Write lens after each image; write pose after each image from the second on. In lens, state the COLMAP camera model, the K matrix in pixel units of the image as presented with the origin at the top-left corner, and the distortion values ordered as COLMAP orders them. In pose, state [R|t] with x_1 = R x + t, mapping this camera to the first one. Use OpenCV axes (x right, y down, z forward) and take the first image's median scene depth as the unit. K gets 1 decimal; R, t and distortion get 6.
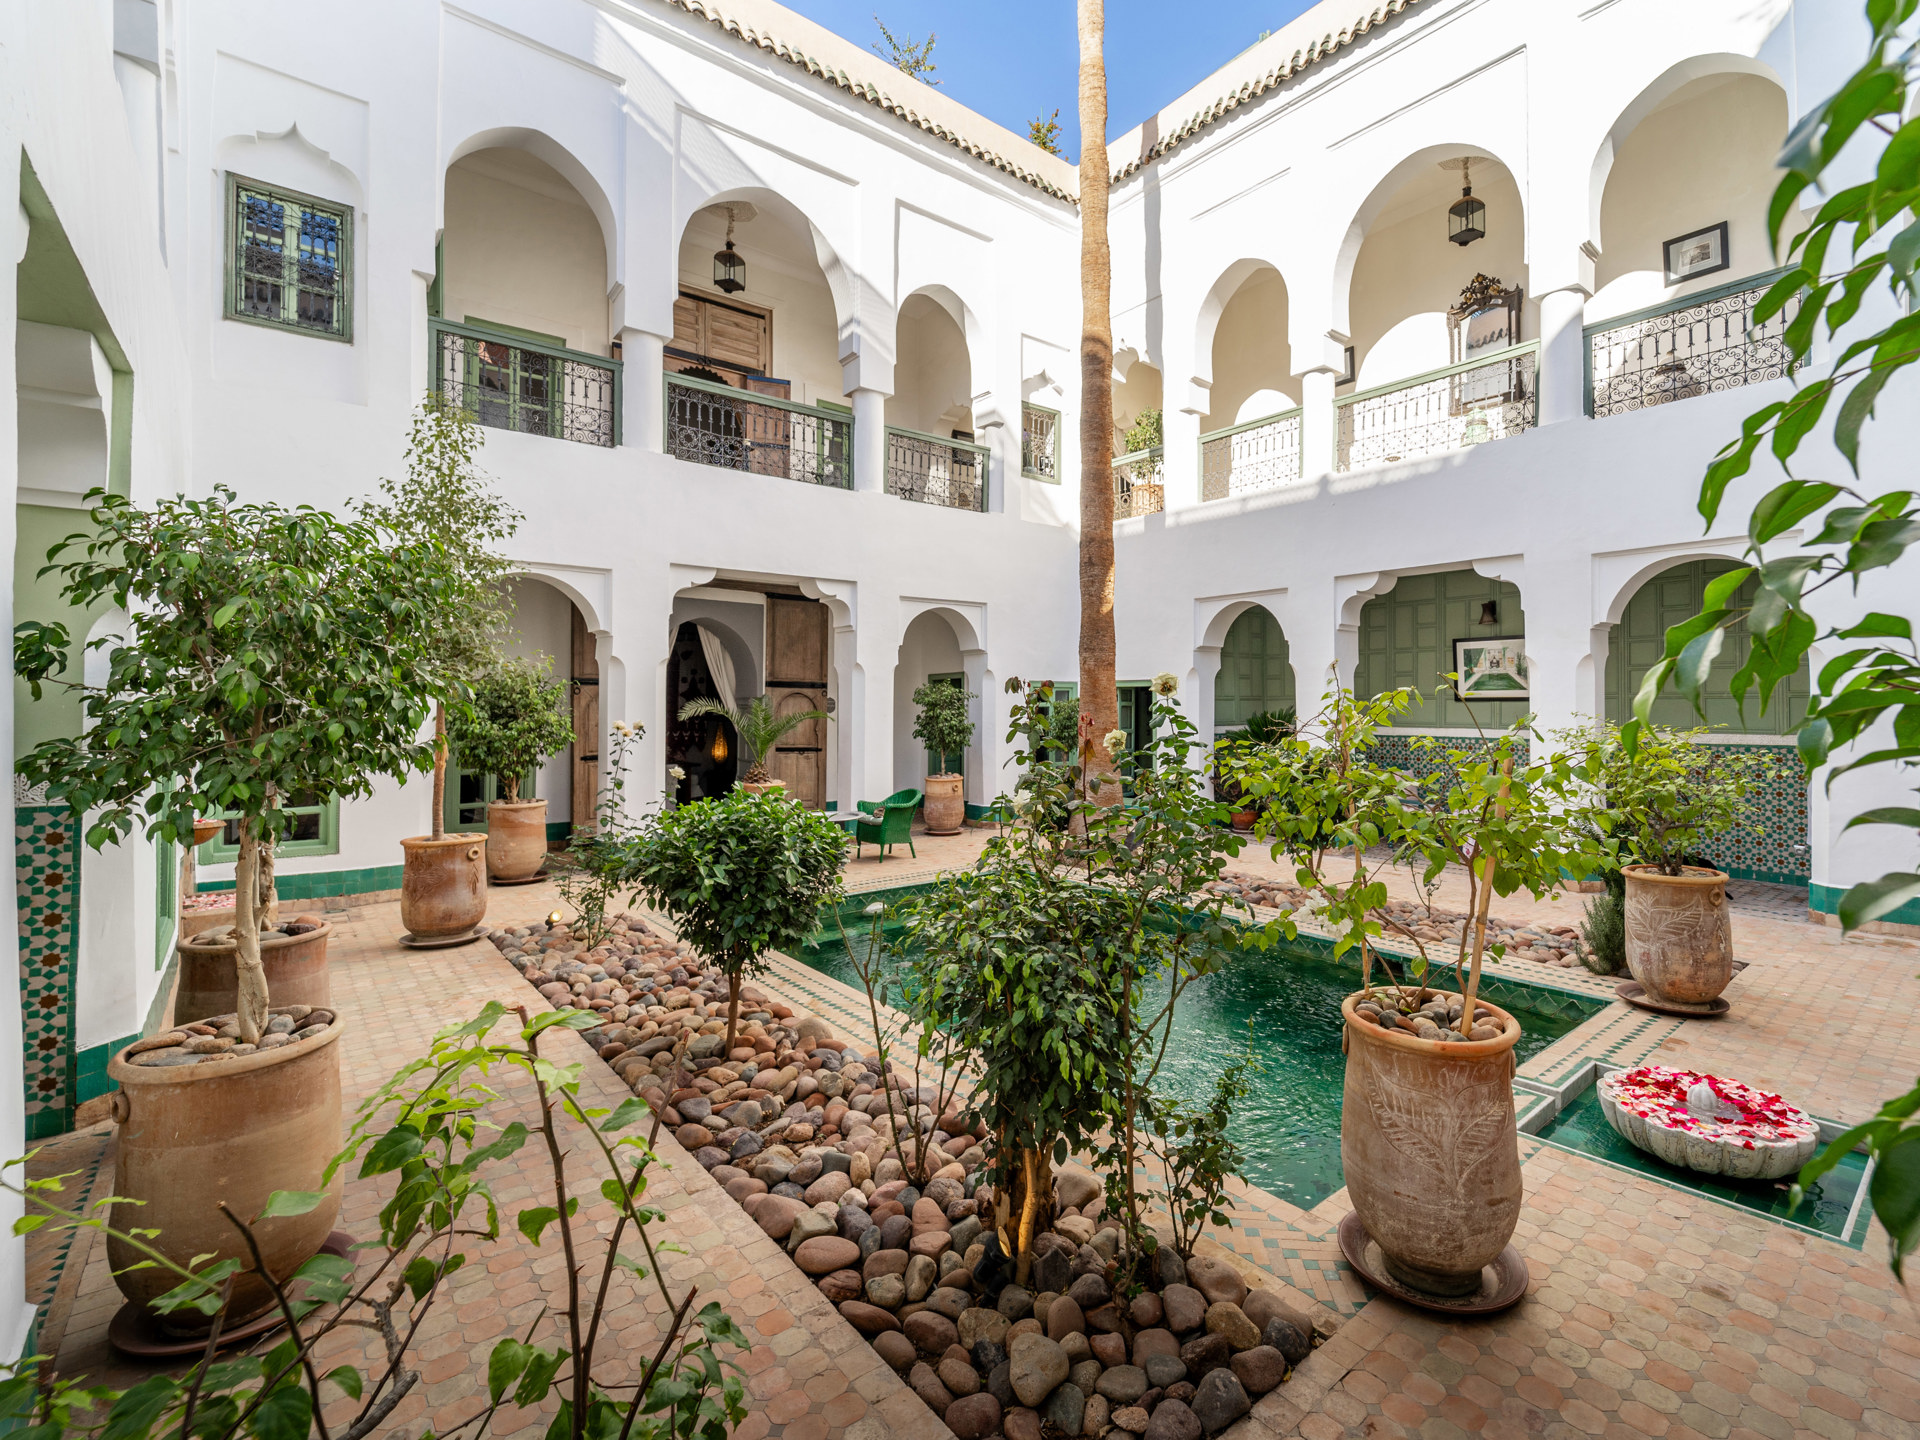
lens RADIAL K [[769.9, 0, 960.0], [0, 769.9, 720.0], [0, 0, 1]] dist [-0.000427, -0.000704]
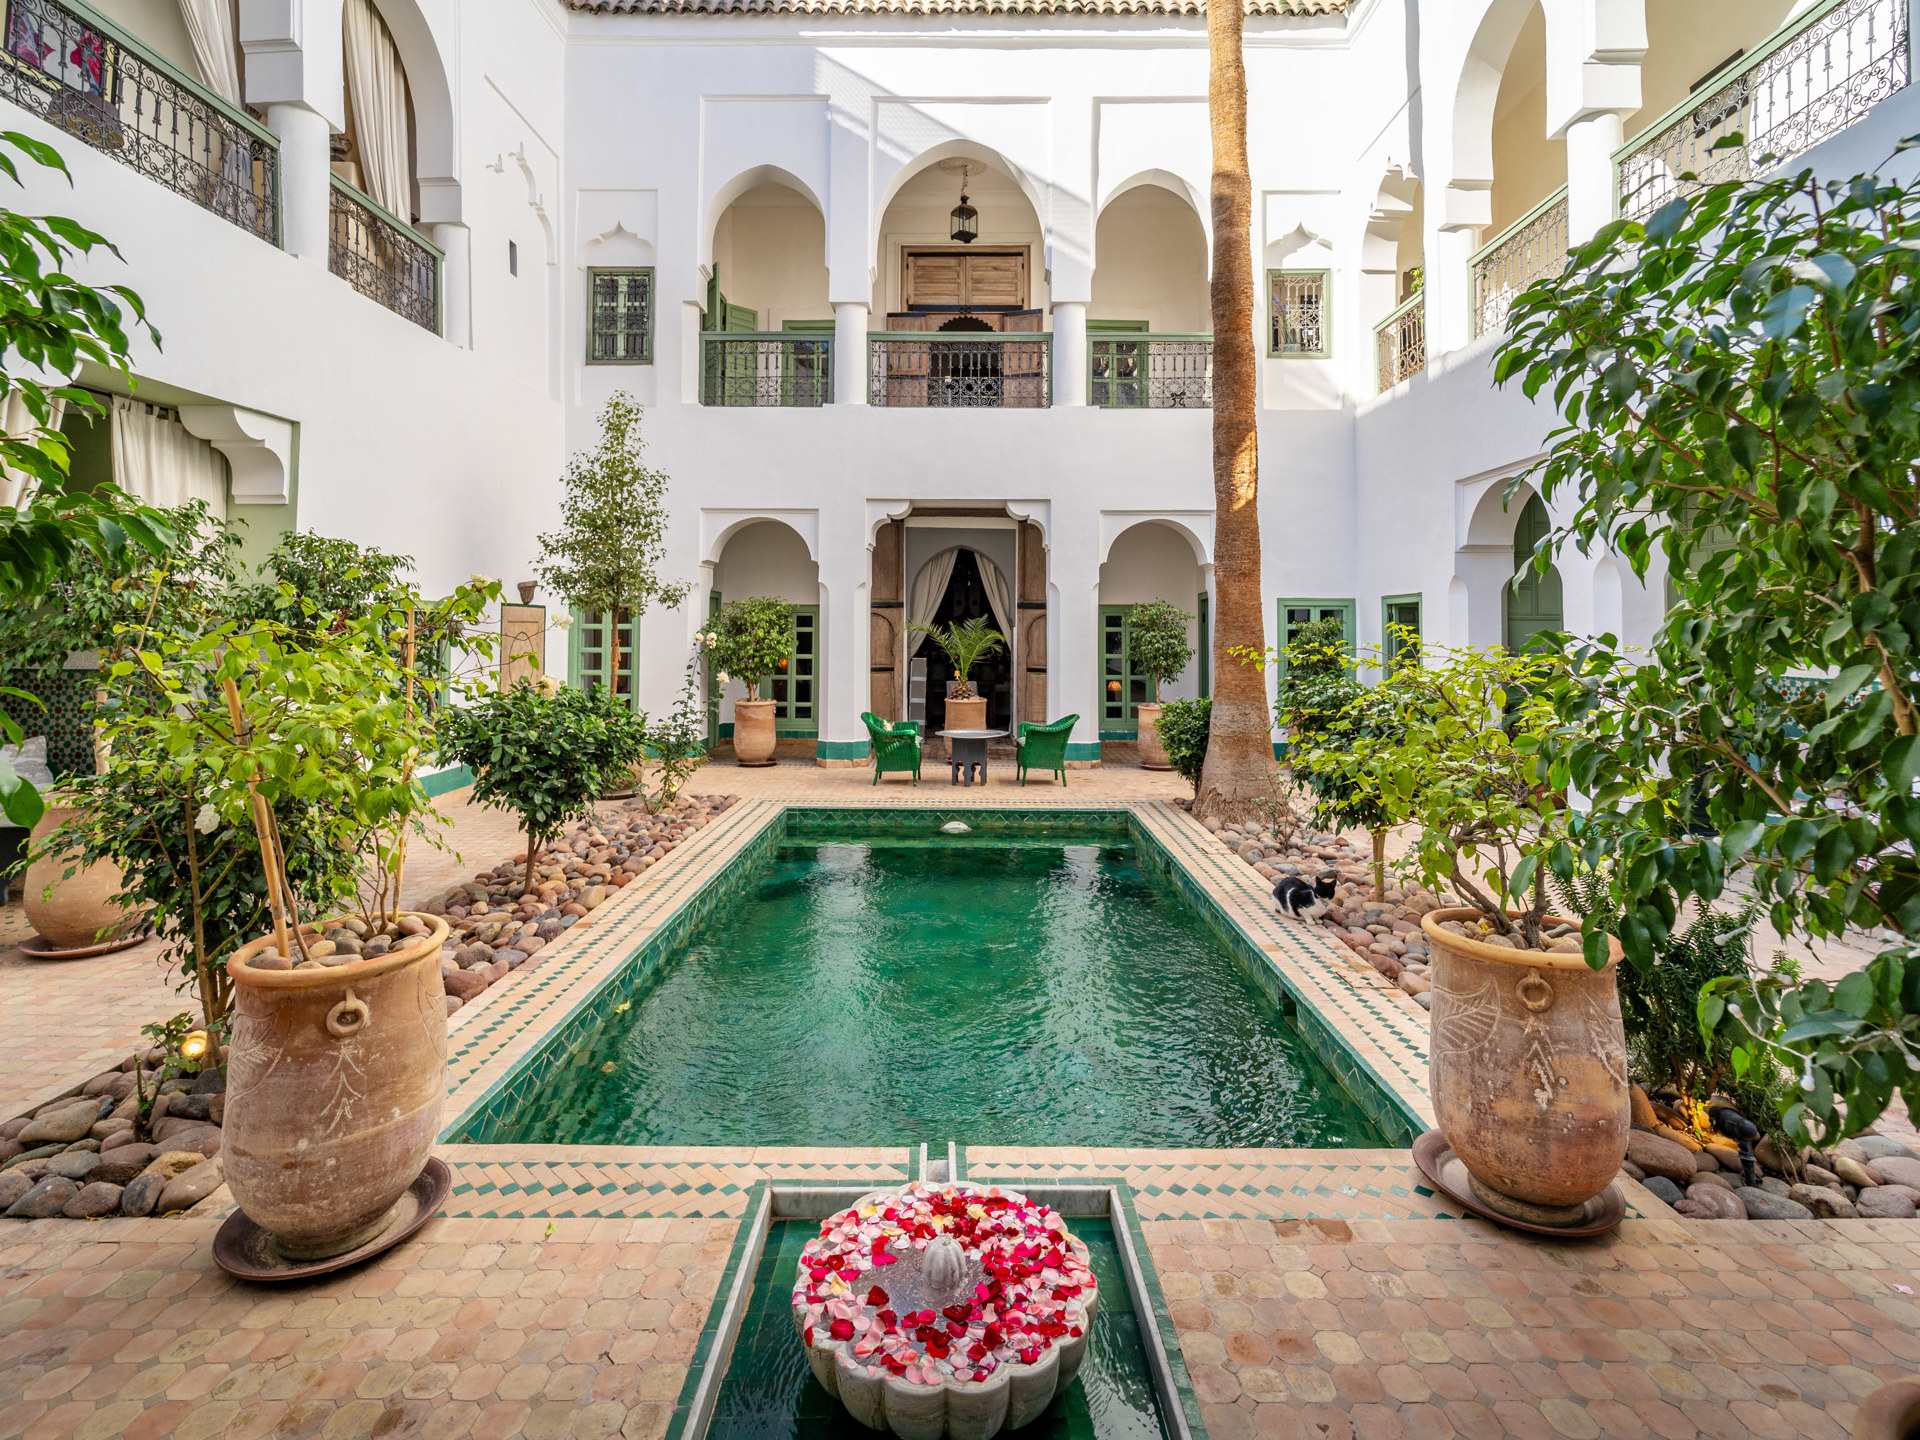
lens RADIAL K [[772.0, 0, 960.6], [0, 772.0, 635.0], [0, 0, 1]] dist [-0.009593, -0.000037]
pose [[0.813860, 0.009820, -0.580979, 0.393124], [-0.021622, 0.999677, -0.013393, 0.009366], [0.580659, 0.023462, 0.813809, 0.160021]]
